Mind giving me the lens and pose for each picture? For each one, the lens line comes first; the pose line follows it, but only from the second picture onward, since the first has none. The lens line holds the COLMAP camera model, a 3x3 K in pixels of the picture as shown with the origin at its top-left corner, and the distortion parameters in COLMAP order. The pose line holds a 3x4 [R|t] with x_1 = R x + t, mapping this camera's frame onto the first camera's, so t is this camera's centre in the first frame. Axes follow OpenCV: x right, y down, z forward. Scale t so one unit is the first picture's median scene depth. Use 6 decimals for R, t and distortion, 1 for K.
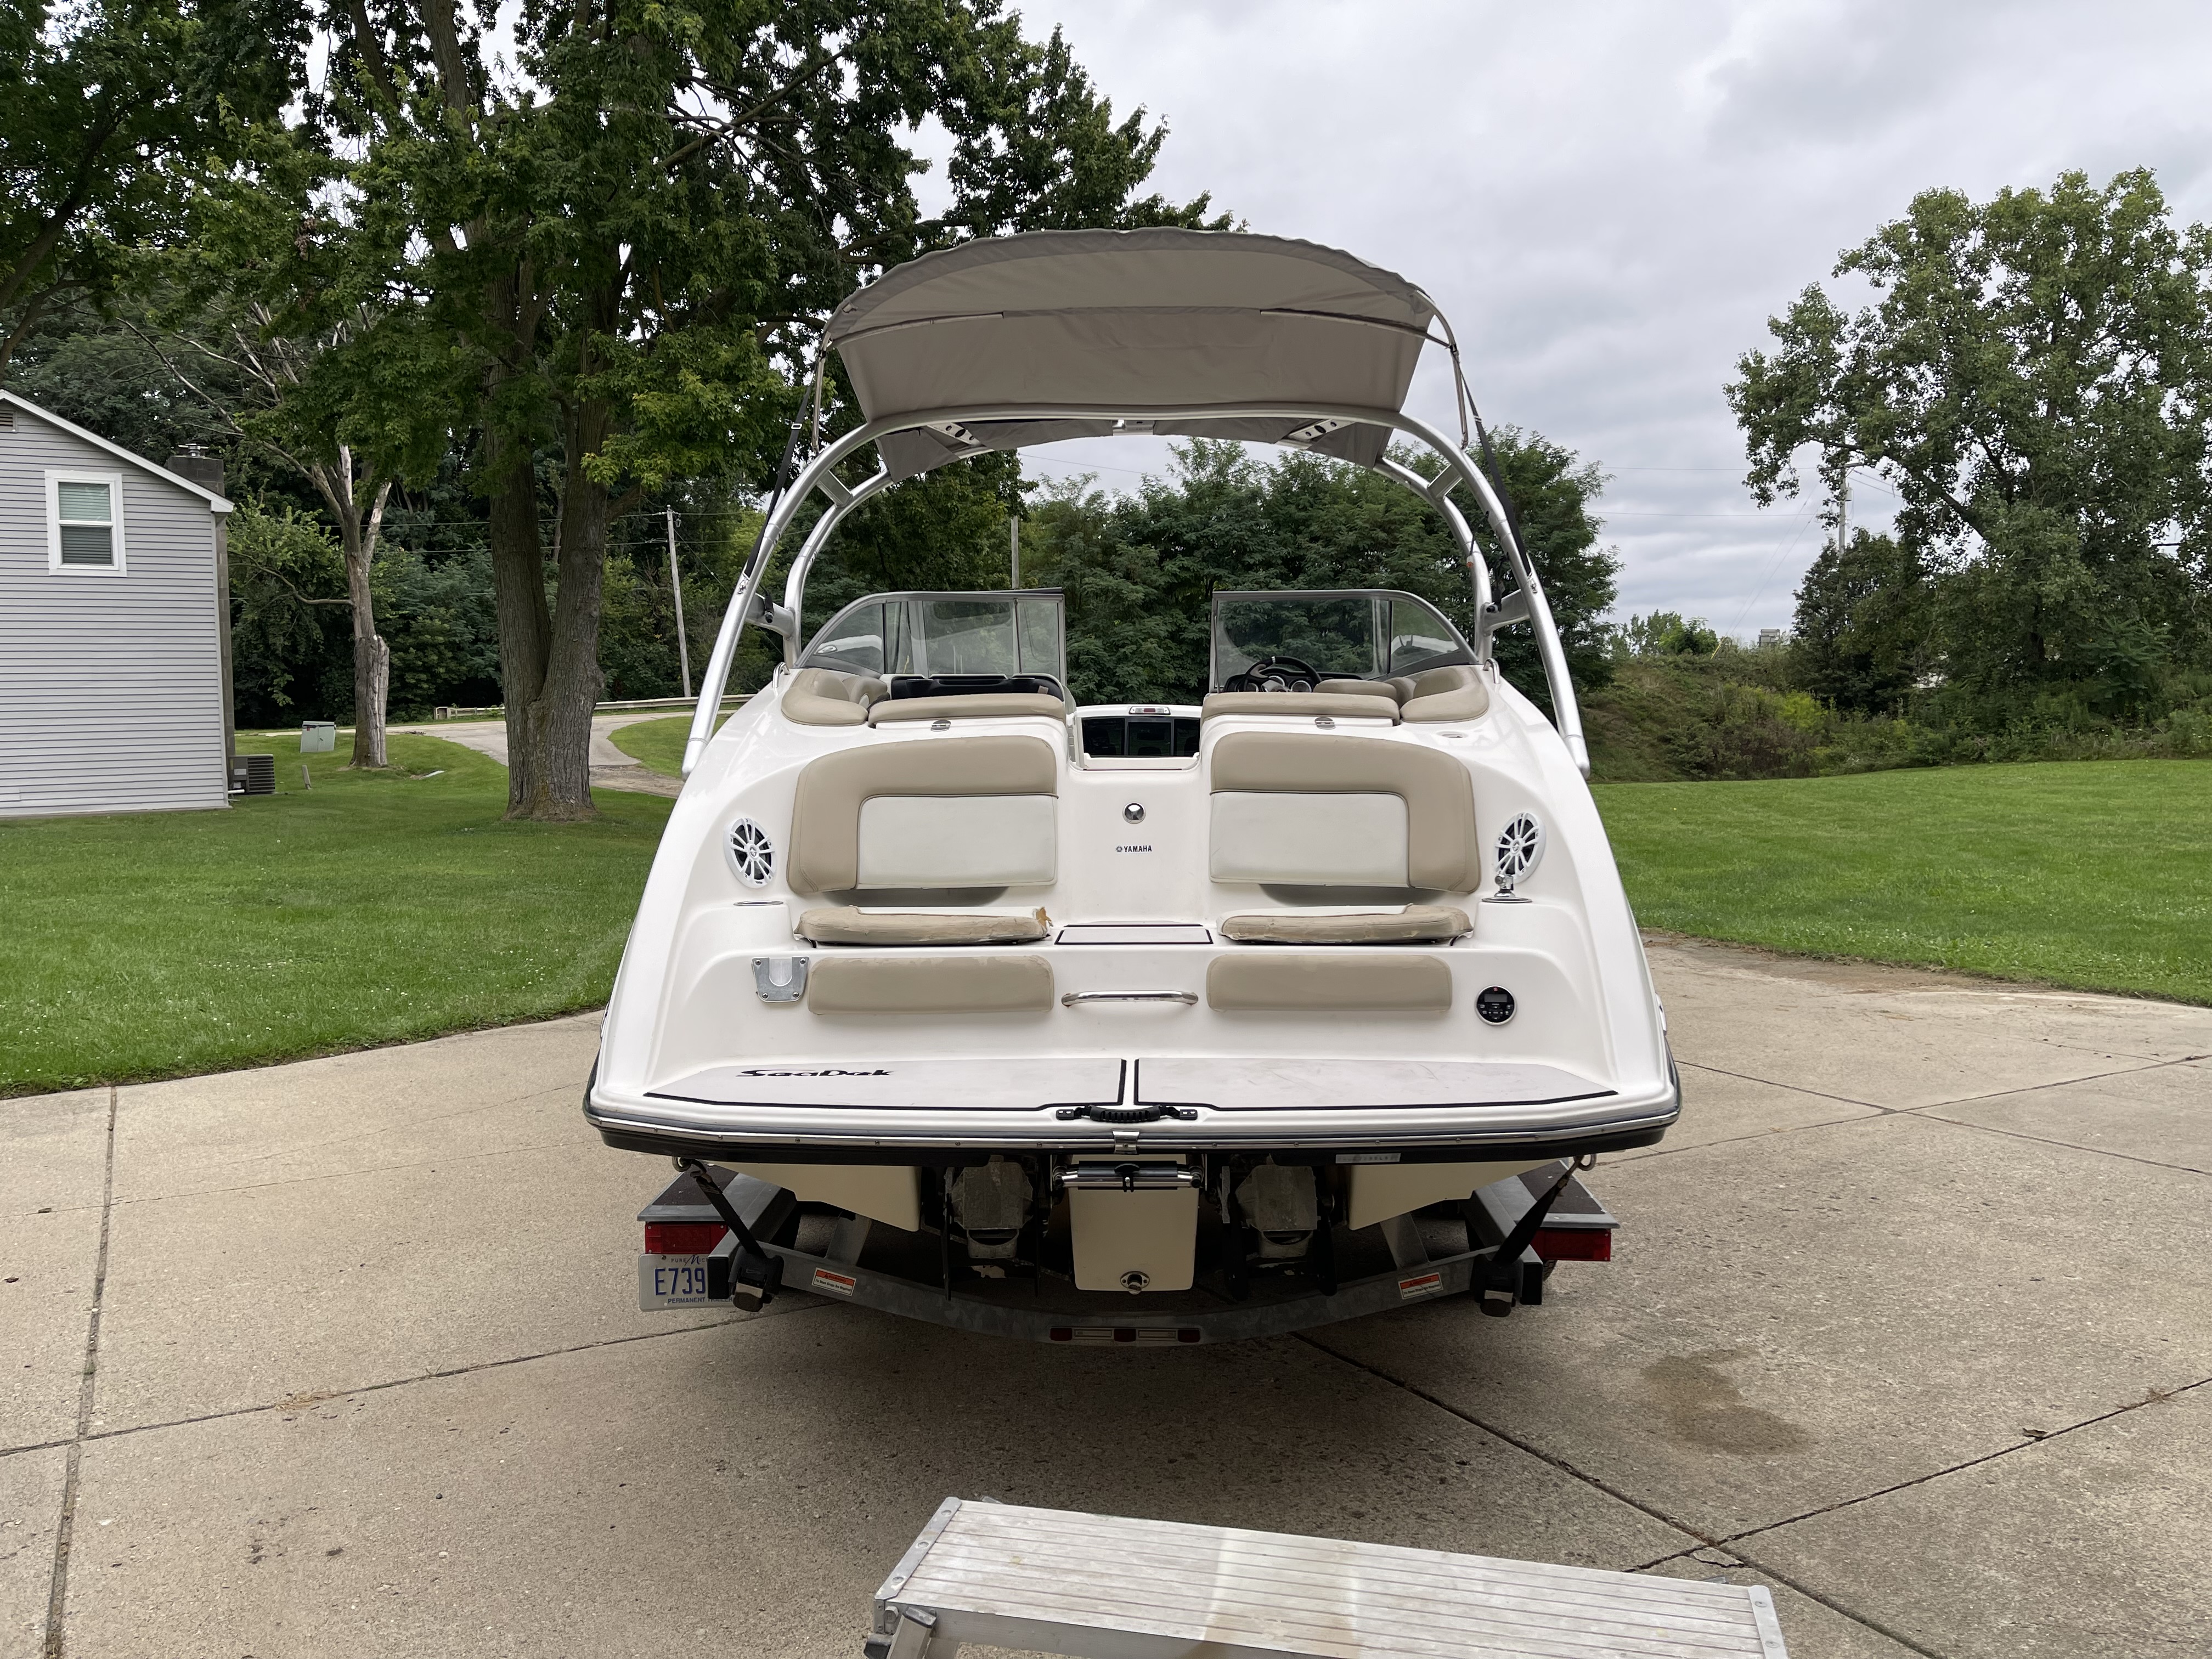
lens RADIAL K [[1677.3, 0, 1119.6], [0, 1677.3, 833.2], [0, 0, 1]] dist [0.067776, -0.086269]
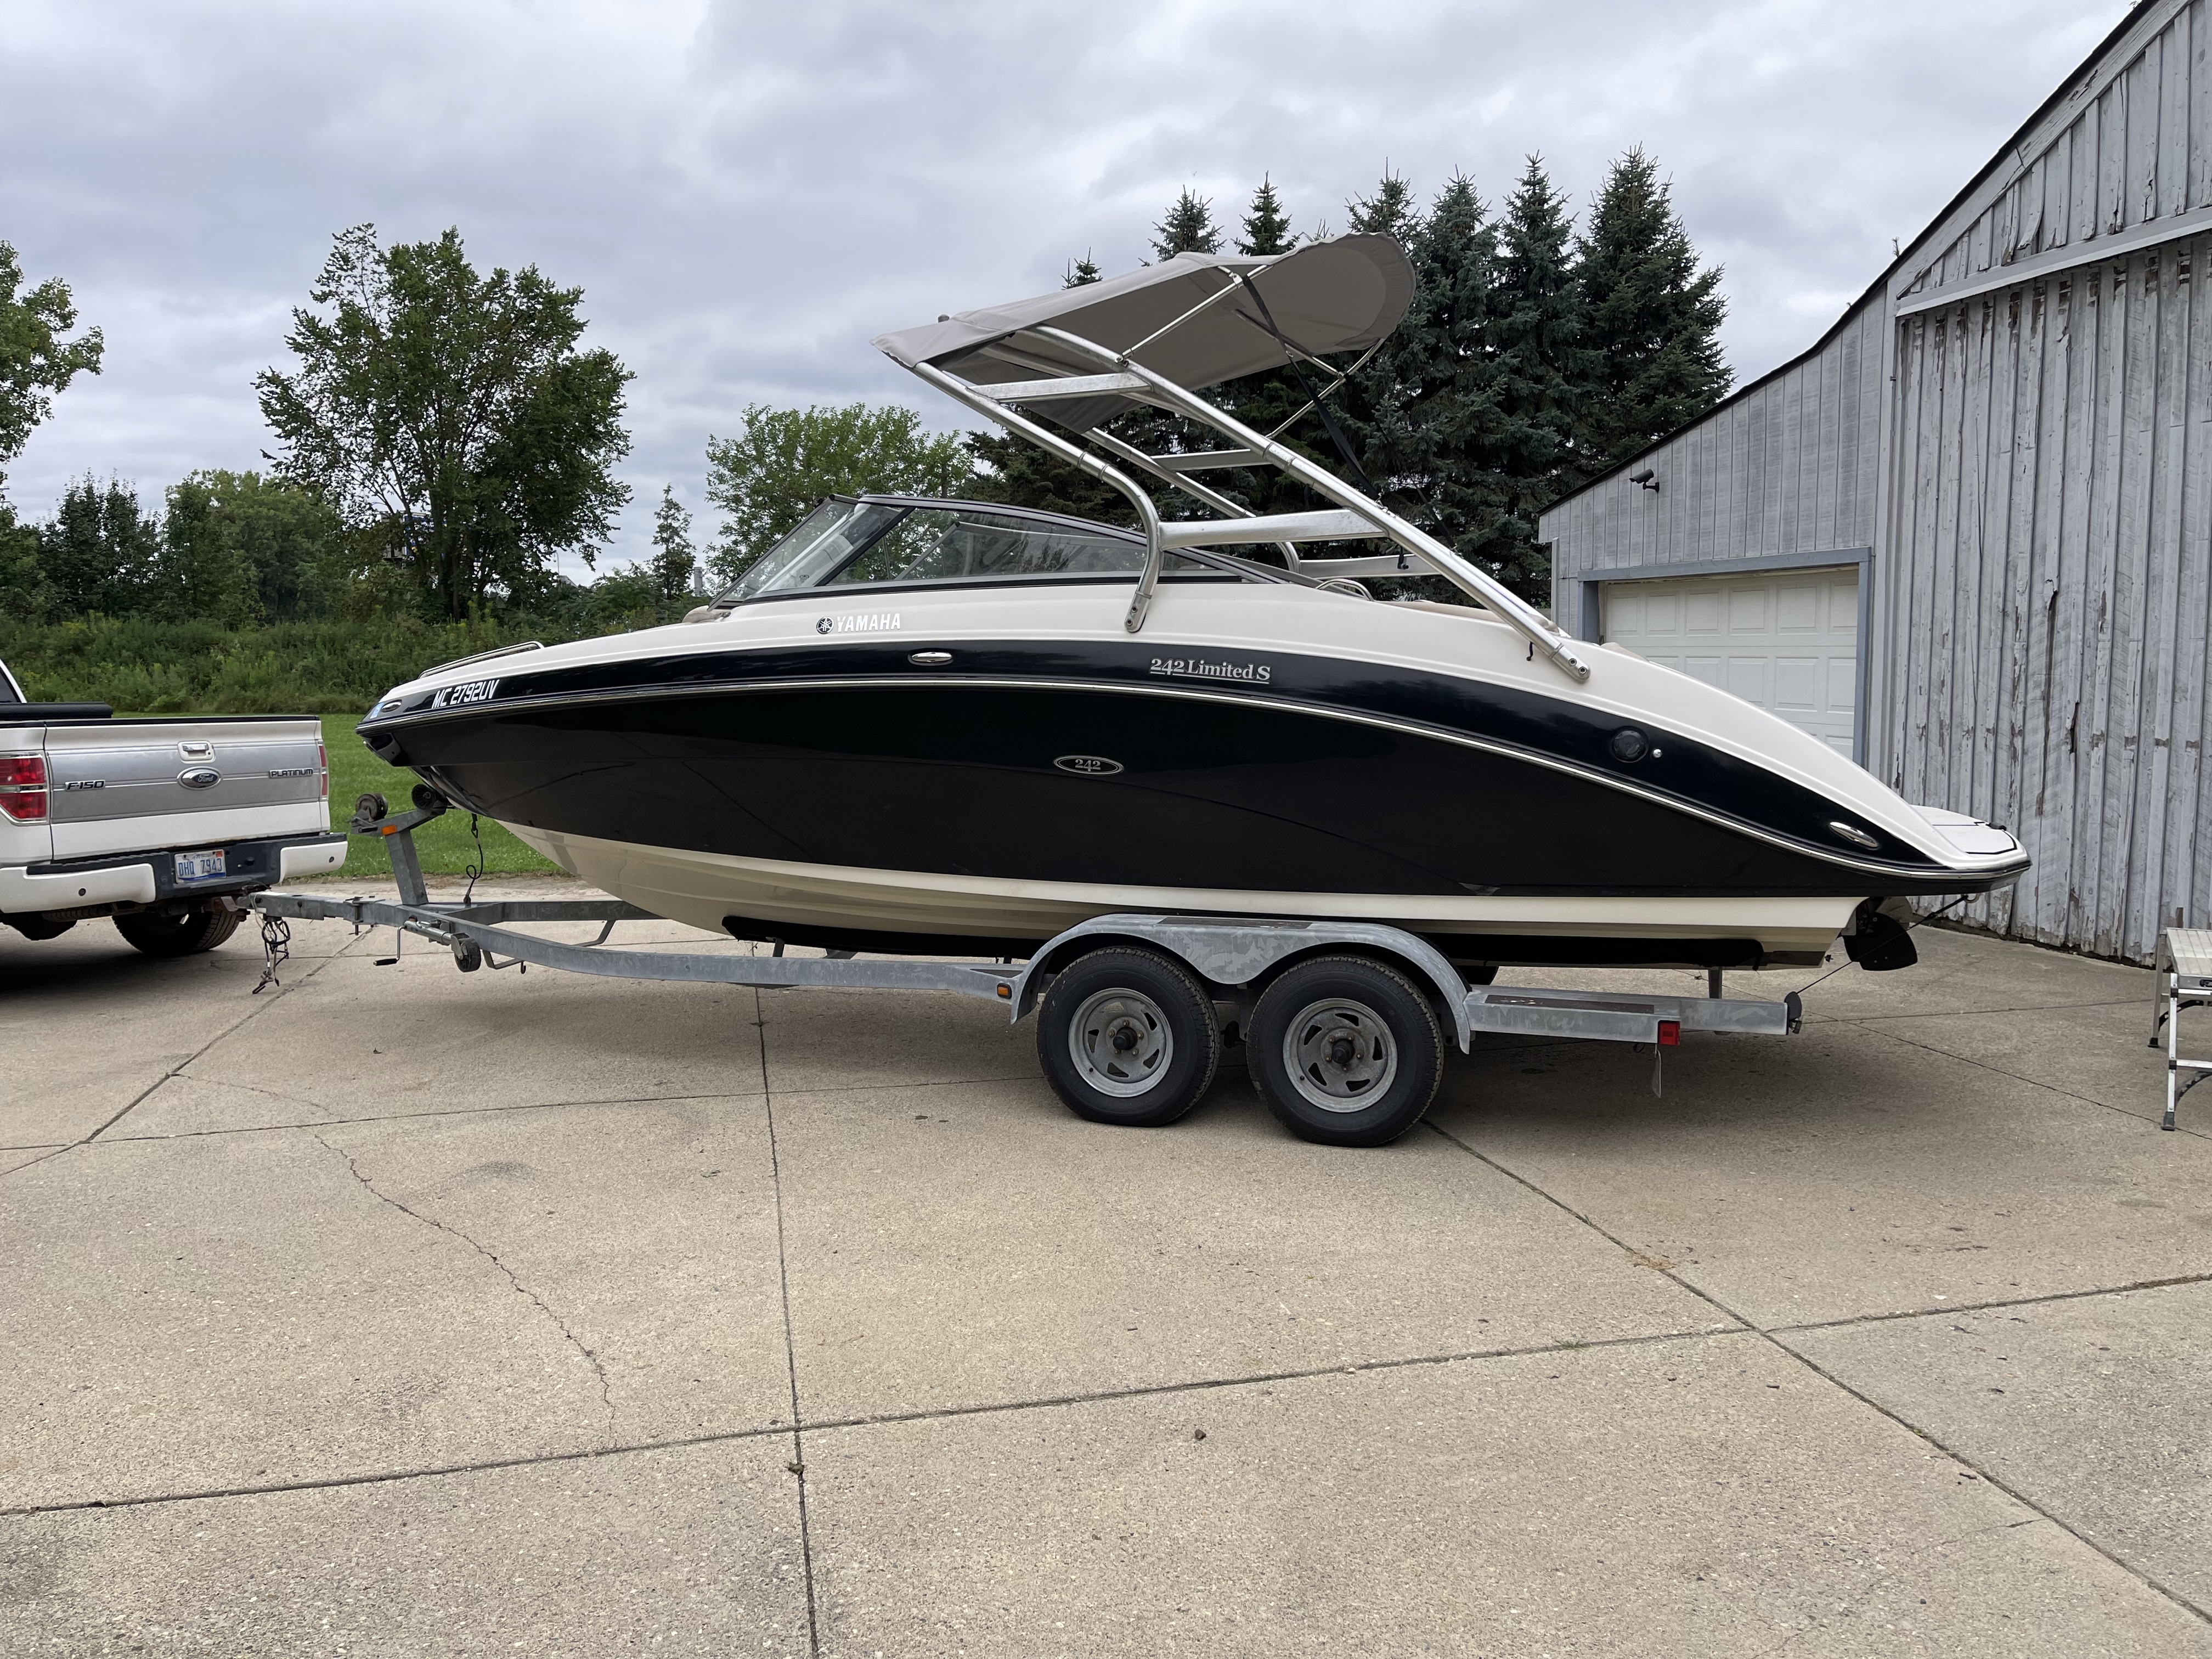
lens RADIAL K [[1677.3, 0, 1106.5], [0, 1677.3, 845.8], [0, 0, 1]] dist [0.067776, -0.086269]
pose [[0.288635, -0.100807, 0.952118, -1.469152], [0.070371, 0.993986, 0.083906, -0.035375], [-0.954850, 0.042784, 0.293993, 0.943684]]
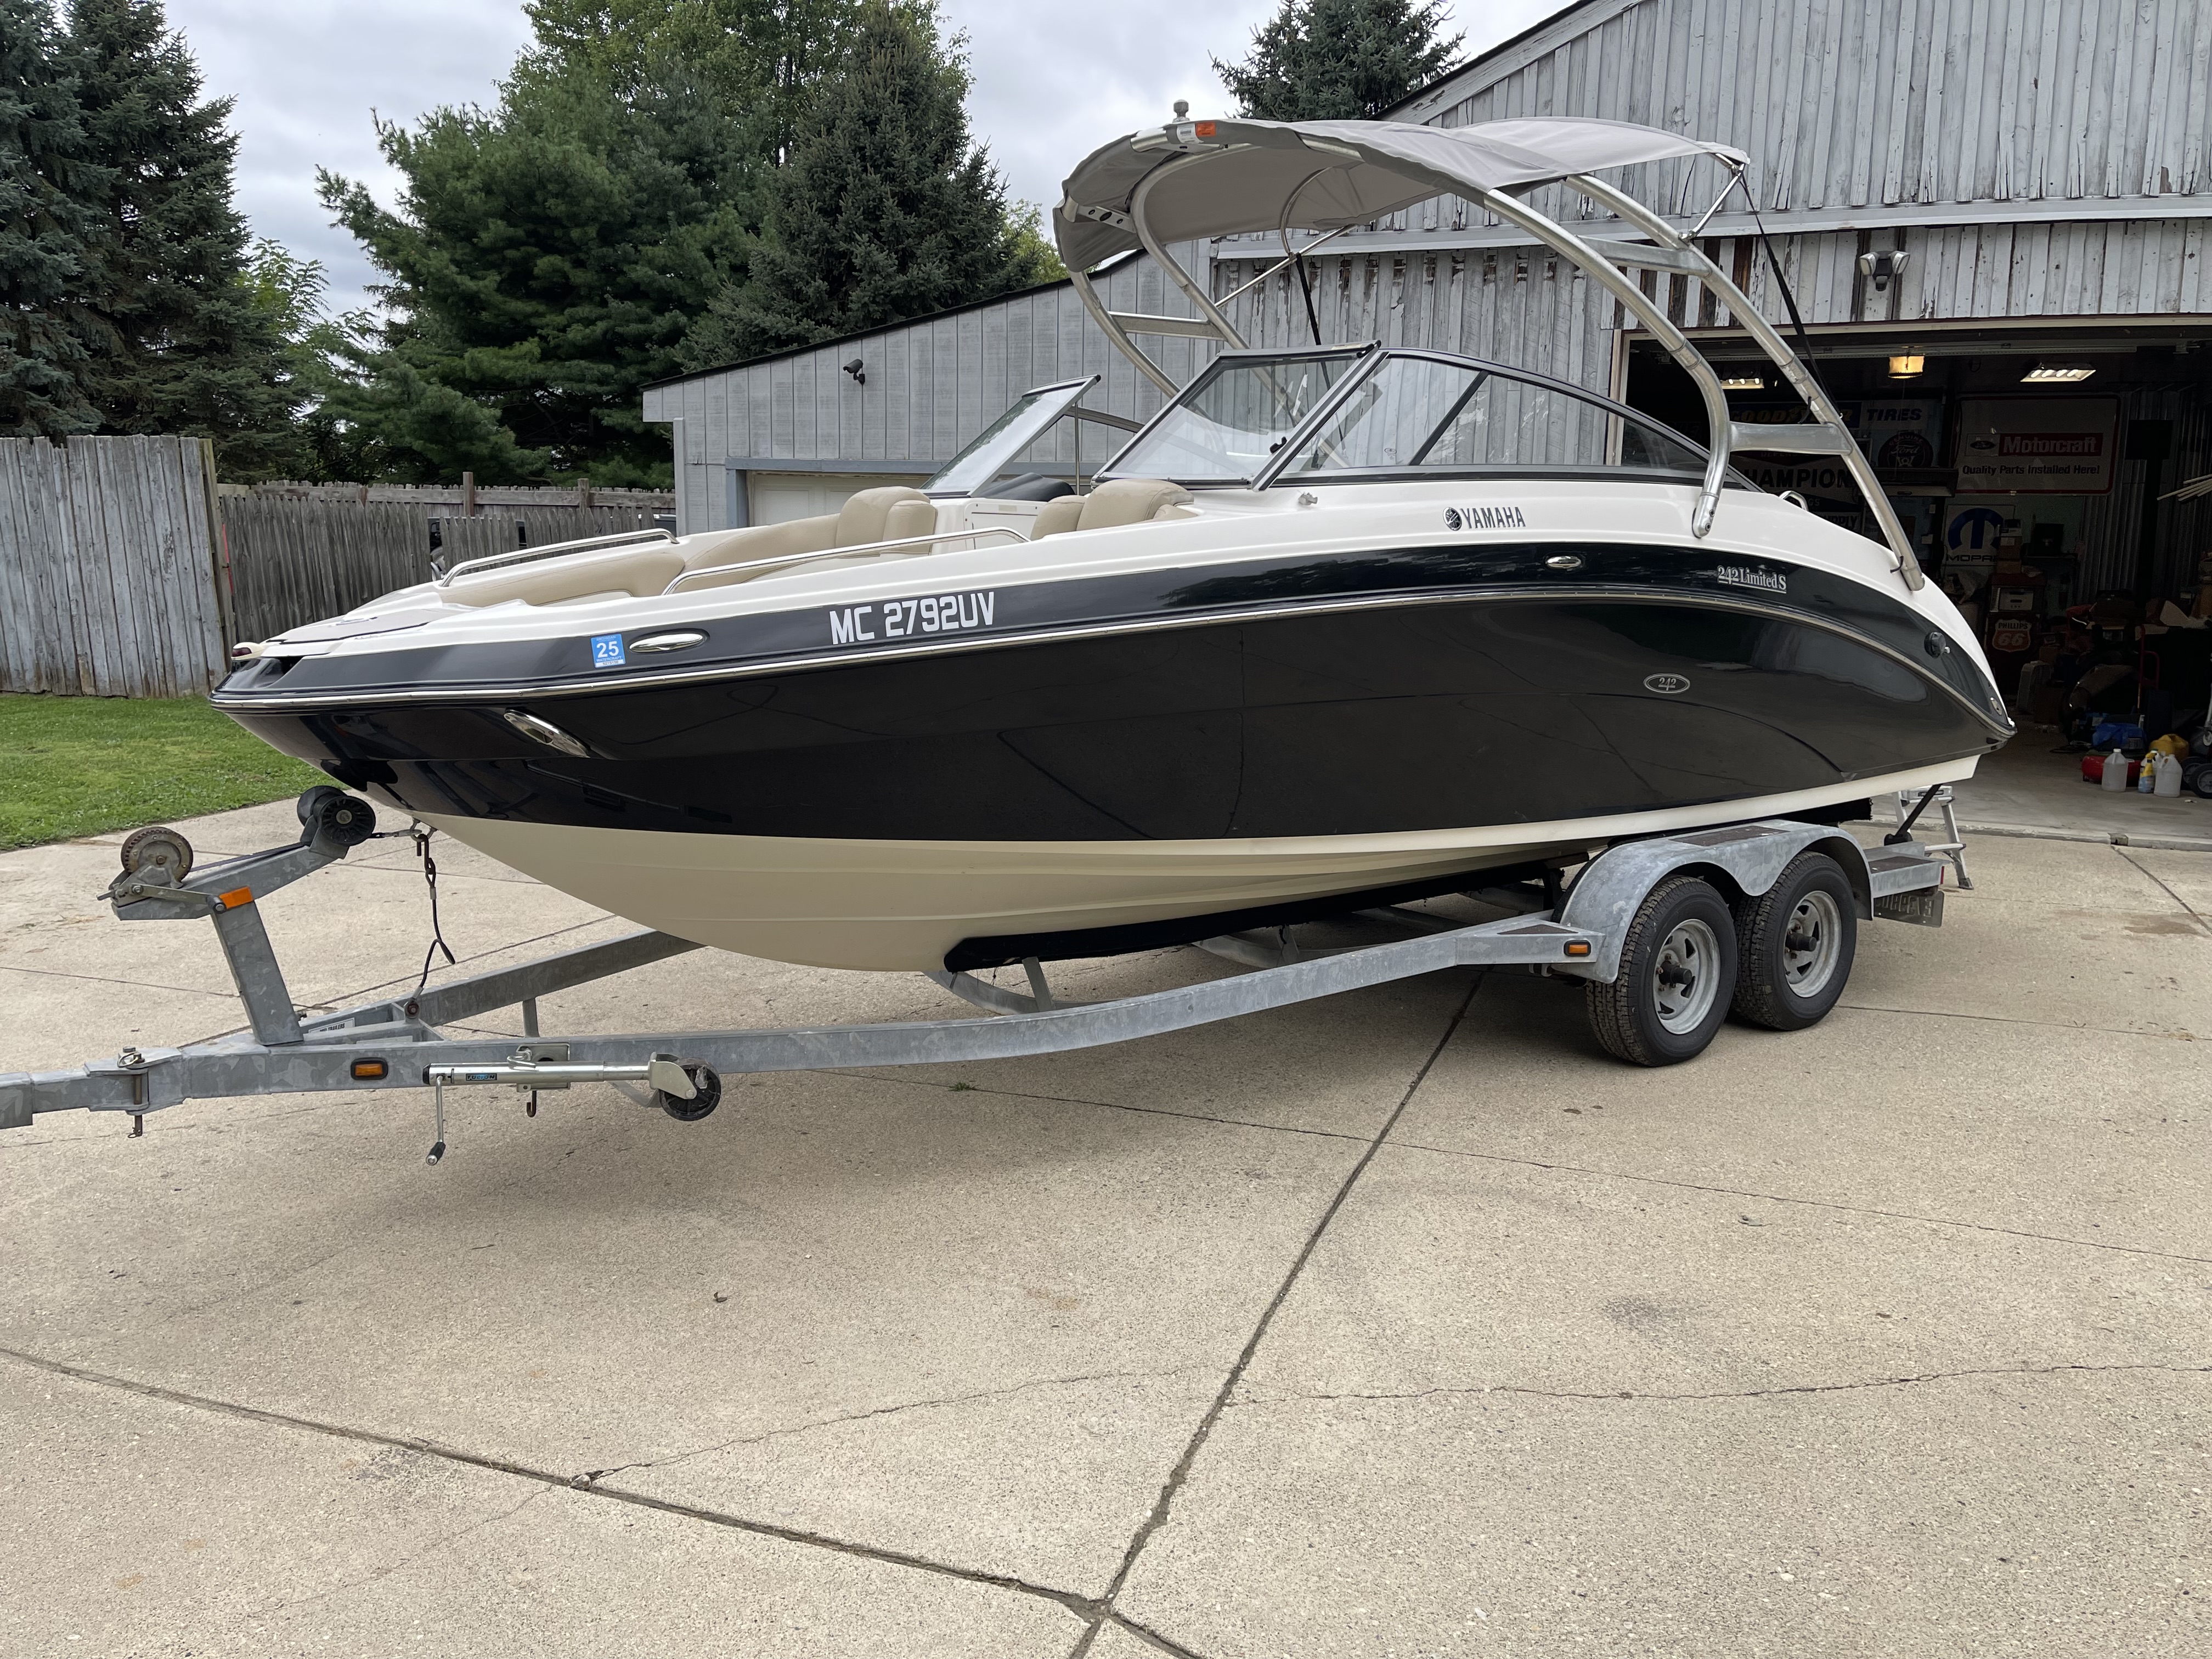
lens RADIAL K [[1677.3, 0, 1114.1], [0, 1677.3, 842.8], [0, 0, 1]] dist [0.067776, -0.086269]
pose [[-0.634458, -0.133962, 0.761260, -0.916771], [0.041811, 0.977477, 0.206857, -0.141245], [-0.771826, 0.163072, -0.614567, 2.366885]]
